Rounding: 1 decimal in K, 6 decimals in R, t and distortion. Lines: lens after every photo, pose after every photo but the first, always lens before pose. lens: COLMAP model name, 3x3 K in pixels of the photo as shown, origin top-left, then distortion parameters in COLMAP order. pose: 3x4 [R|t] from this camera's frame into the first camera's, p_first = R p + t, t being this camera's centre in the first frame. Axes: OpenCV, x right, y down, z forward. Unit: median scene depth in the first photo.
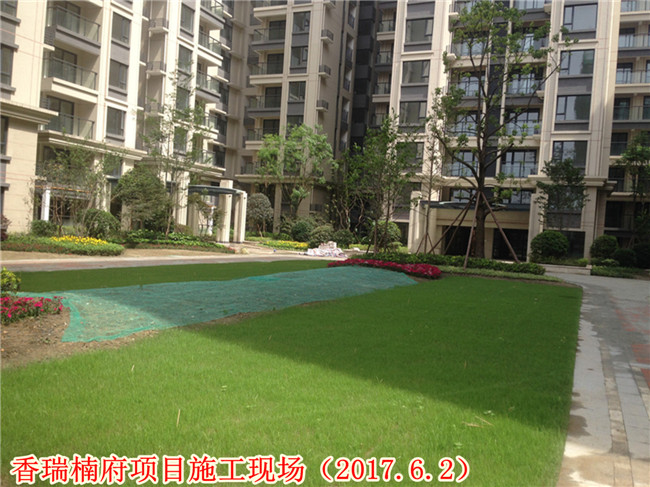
lens RADIAL K [[605.2, 0, 325.1], [0, 605.2, 243.3], [0, 0, 1]] dist [0.044585, 0.000000]
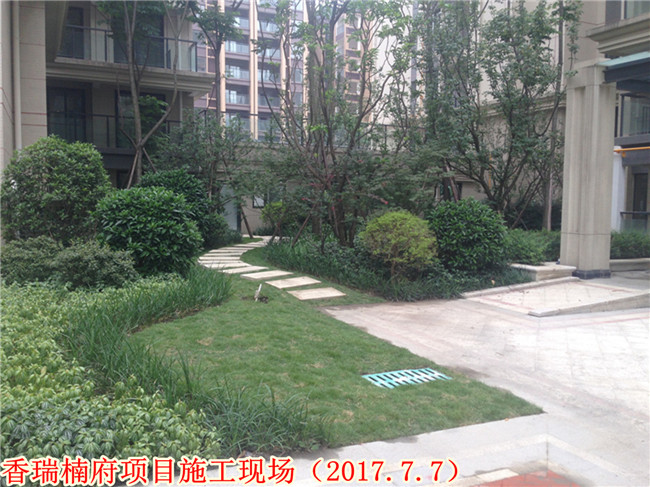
lens RADIAL K [[605.2, 0, 325.0], [0, 605.2, 244.1], [0, 0, 1]] dist [0.044585, 0.000000]
pose [[0.660417, -0.089152, 0.745588, 0.355345], [0.050103, 0.995946, 0.074709, 0.014581], [-0.749226, -0.011983, 0.662206, 0.780070]]
